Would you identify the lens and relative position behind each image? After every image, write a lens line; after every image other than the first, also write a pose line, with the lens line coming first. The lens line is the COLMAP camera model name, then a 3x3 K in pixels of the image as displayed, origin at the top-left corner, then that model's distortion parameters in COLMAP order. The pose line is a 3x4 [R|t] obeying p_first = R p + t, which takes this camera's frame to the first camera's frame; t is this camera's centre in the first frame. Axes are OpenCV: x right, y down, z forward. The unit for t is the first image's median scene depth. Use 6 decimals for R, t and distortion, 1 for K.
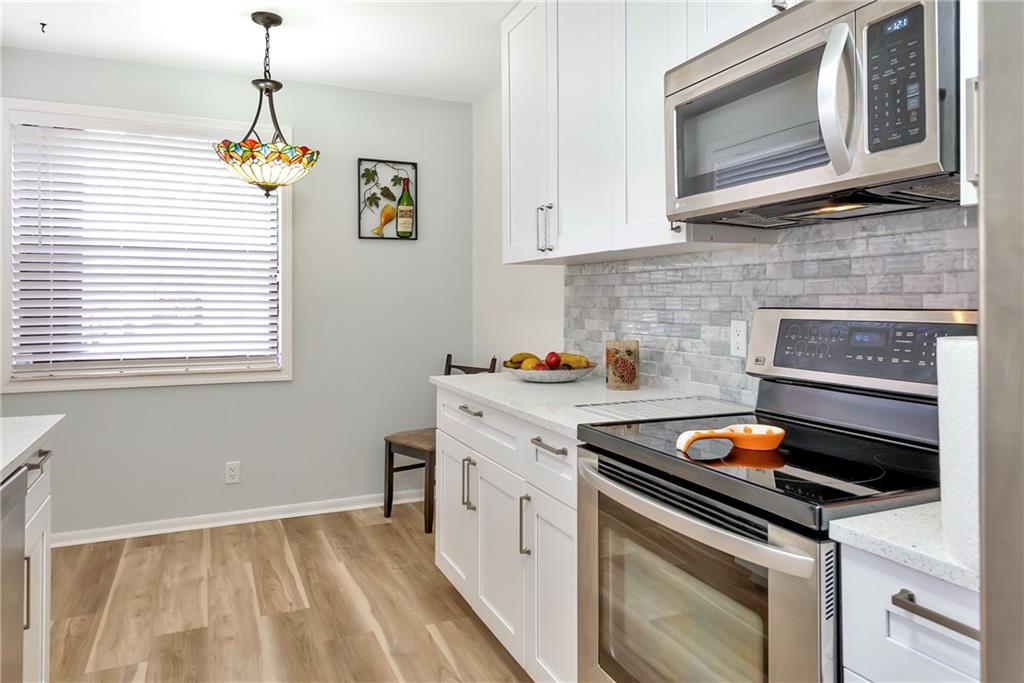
lens RADIAL K [[705.9, 0, 523.8], [0, 705.9, 304.7], [0, 0, 1]] dist [0.039287, -0.012382]
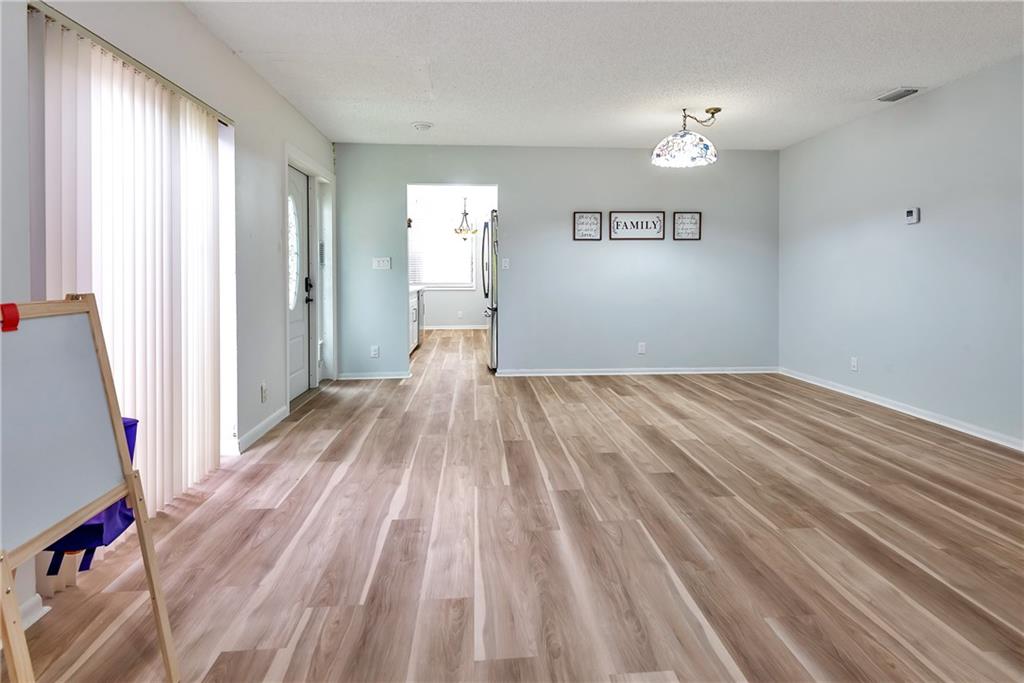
lens RADIAL K [[529.9, 0, 519.6], [0, 529.9, 274.7], [0, 0, 1]] dist [0.018409, -0.011642]
pose [[0.945694, -0.002425, -0.325050, 0.932345], [0.001582, 0.999995, -0.002857, 0.050449], [0.325055, 0.002187, 0.945692, -1.793686]]
